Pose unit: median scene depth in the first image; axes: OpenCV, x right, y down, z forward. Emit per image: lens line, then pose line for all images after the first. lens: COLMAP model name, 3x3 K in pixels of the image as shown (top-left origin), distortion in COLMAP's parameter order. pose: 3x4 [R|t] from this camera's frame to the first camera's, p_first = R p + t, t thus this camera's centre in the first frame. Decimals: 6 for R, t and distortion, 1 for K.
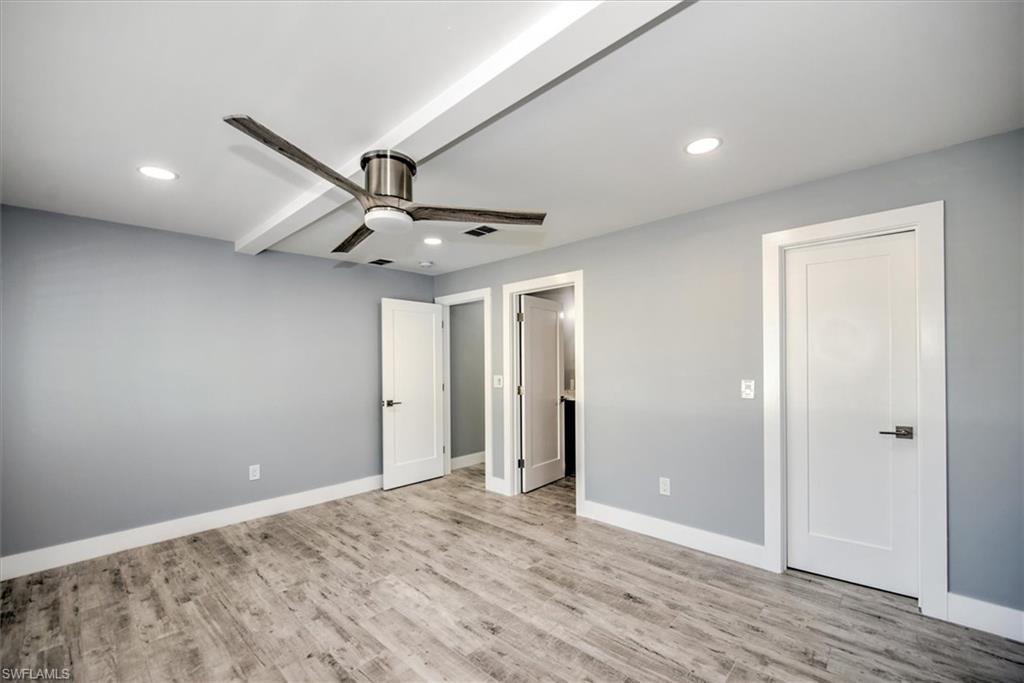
lens RADIAL K [[426.8, 0, 472.1], [0, 426.8, 362.1], [0, 0, 1]] dist [-0.000840, -0.000150]
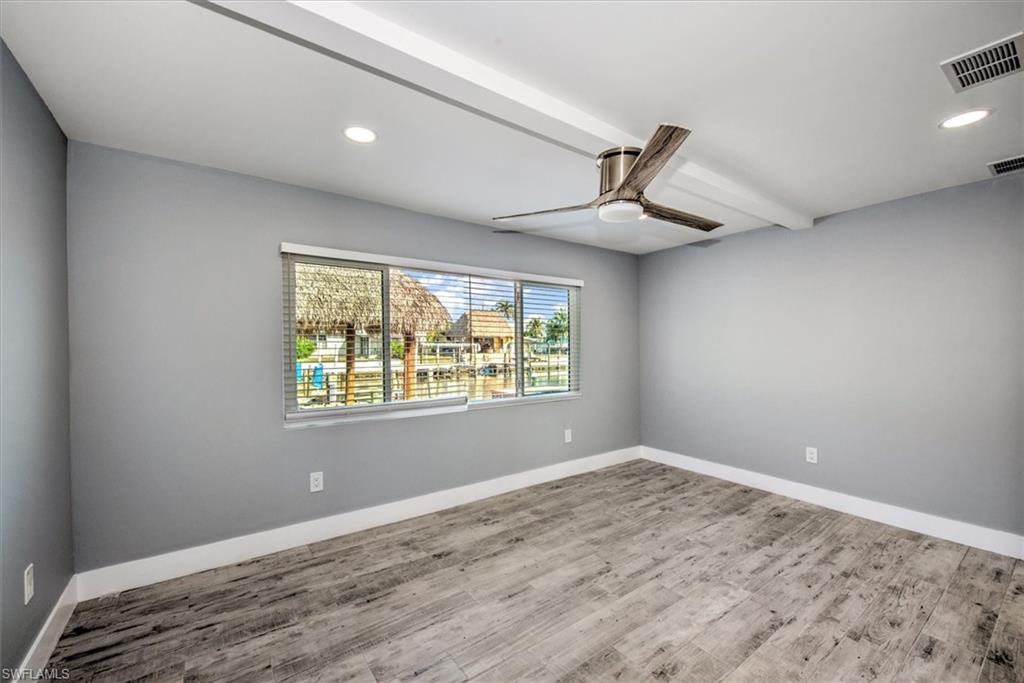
lens RADIAL K [[411.7, 0, 513.8], [0, 411.7, 344.5], [0, 0, 1]] dist [-0.000772, -0.000254]
pose [[-0.136075, 0.016645, -0.990559, 0.668516], [0.001795, 0.999861, 0.016555, 0.000493], [0.990697, 0.000474, -0.136086, 0.663792]]
